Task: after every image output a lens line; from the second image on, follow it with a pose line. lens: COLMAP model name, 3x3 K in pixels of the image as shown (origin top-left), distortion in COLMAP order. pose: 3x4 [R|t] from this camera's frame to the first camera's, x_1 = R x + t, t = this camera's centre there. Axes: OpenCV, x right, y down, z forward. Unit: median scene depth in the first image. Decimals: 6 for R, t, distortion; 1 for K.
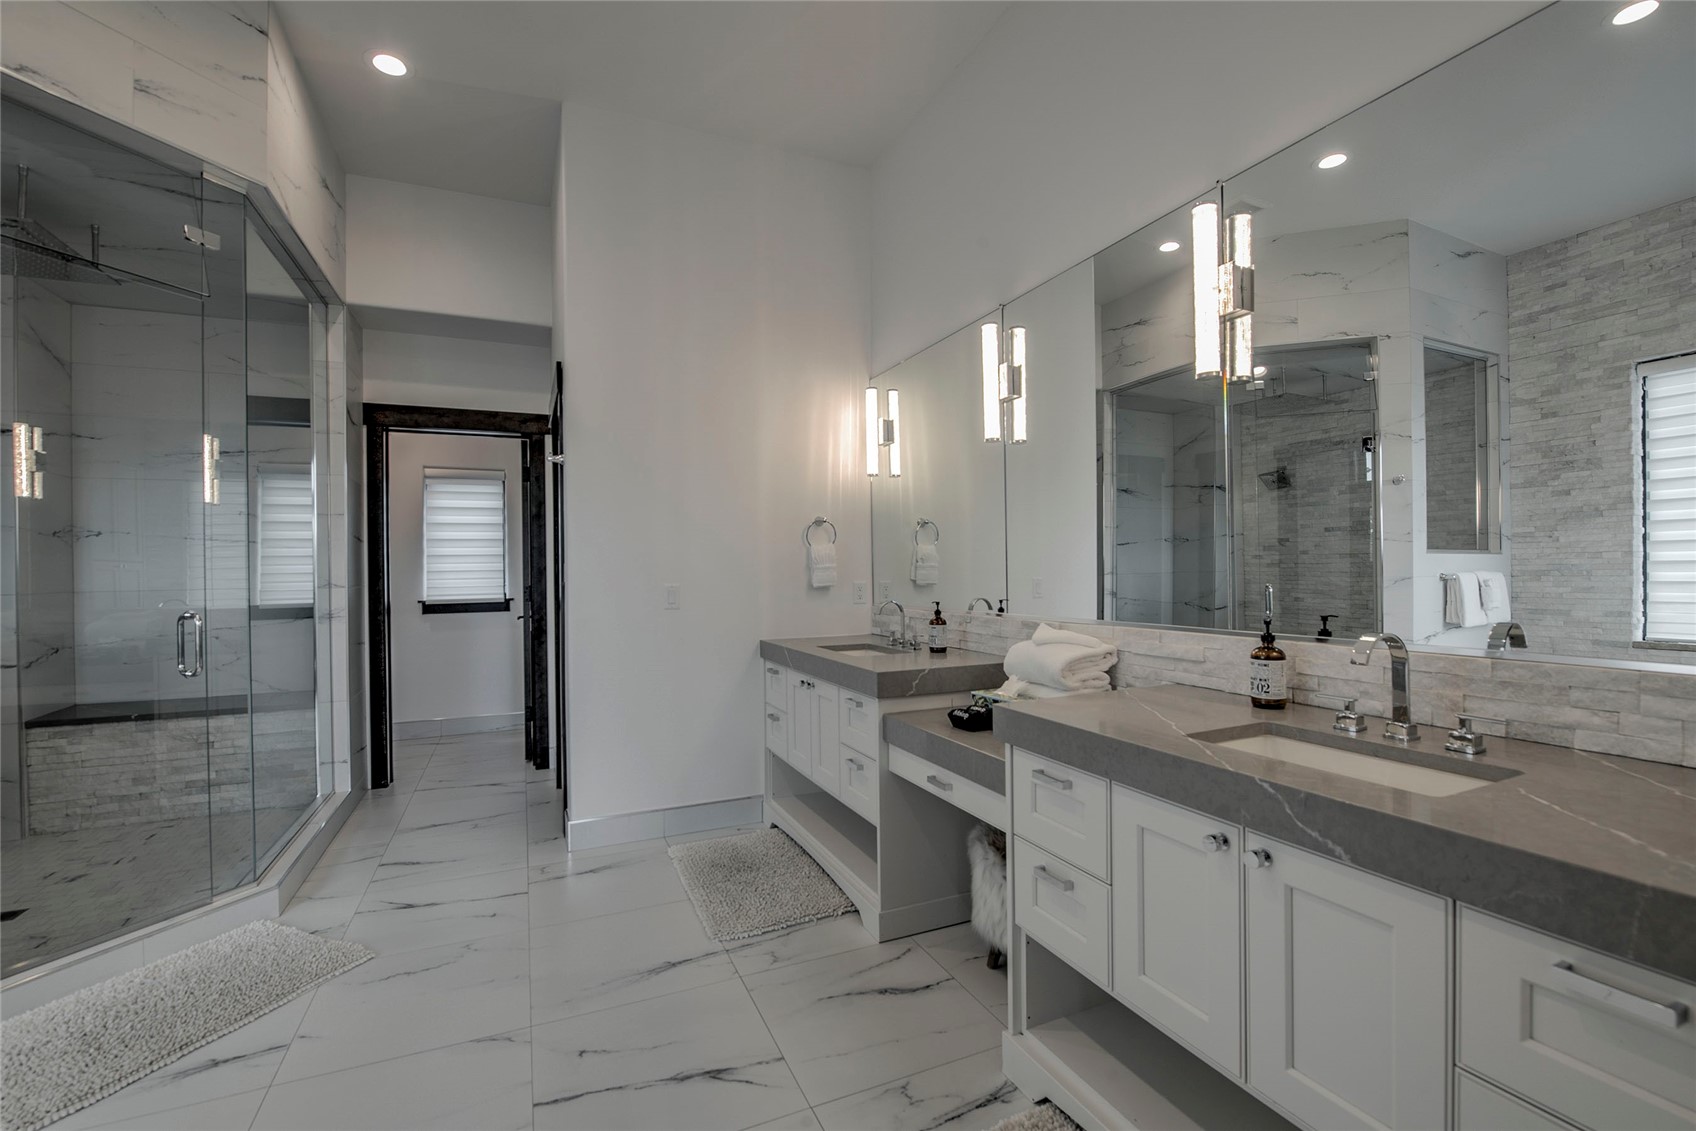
lens RADIAL K [[699.3, 0, 841.6], [0, 699.3, 566.2], [0, 0, 1]] dist [-0.003437, -0.006337]
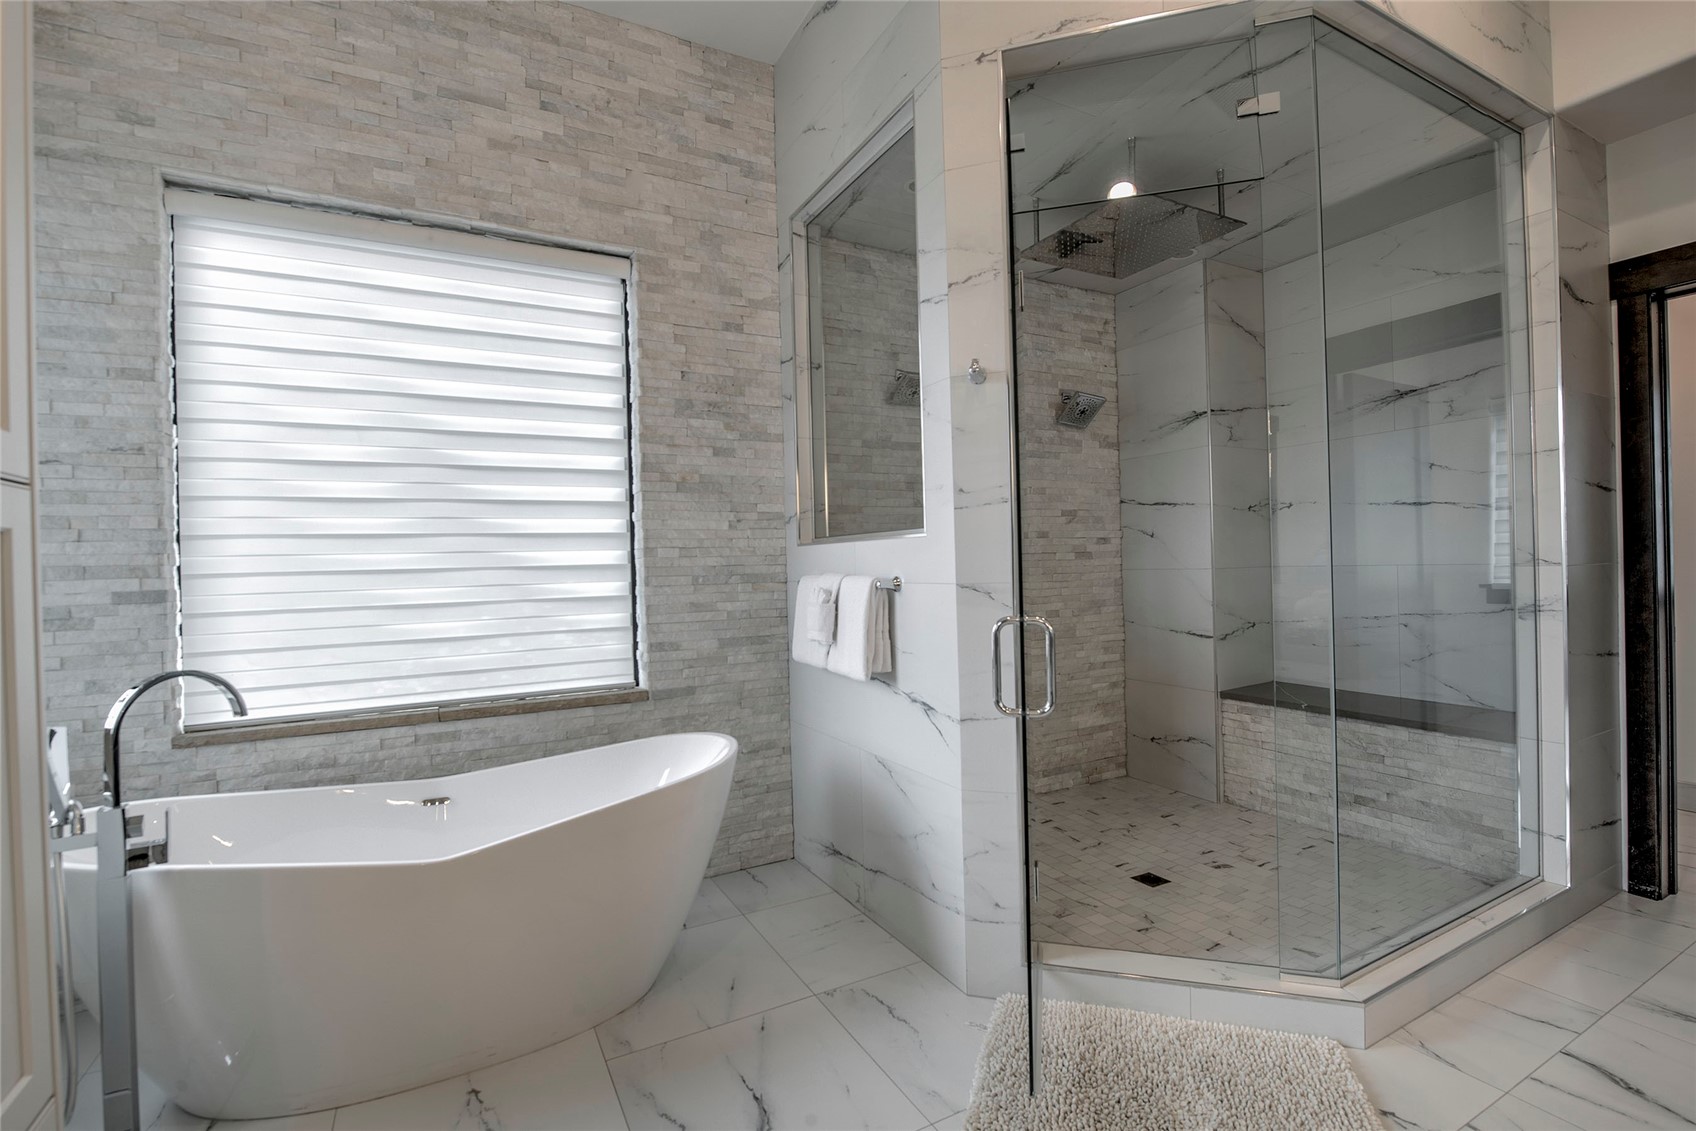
lens RADIAL K [[741.7, 0, 853.1], [0, 741.7, 566.9], [0, 0, 1]] dist [-0.022914, -0.000507]
pose [[0.051166, 0.014144, -0.998590, -0.093873], [0.026405, 0.999531, 0.015511, 0.005757], [0.998341, -0.027162, 0.050768, 0.338755]]
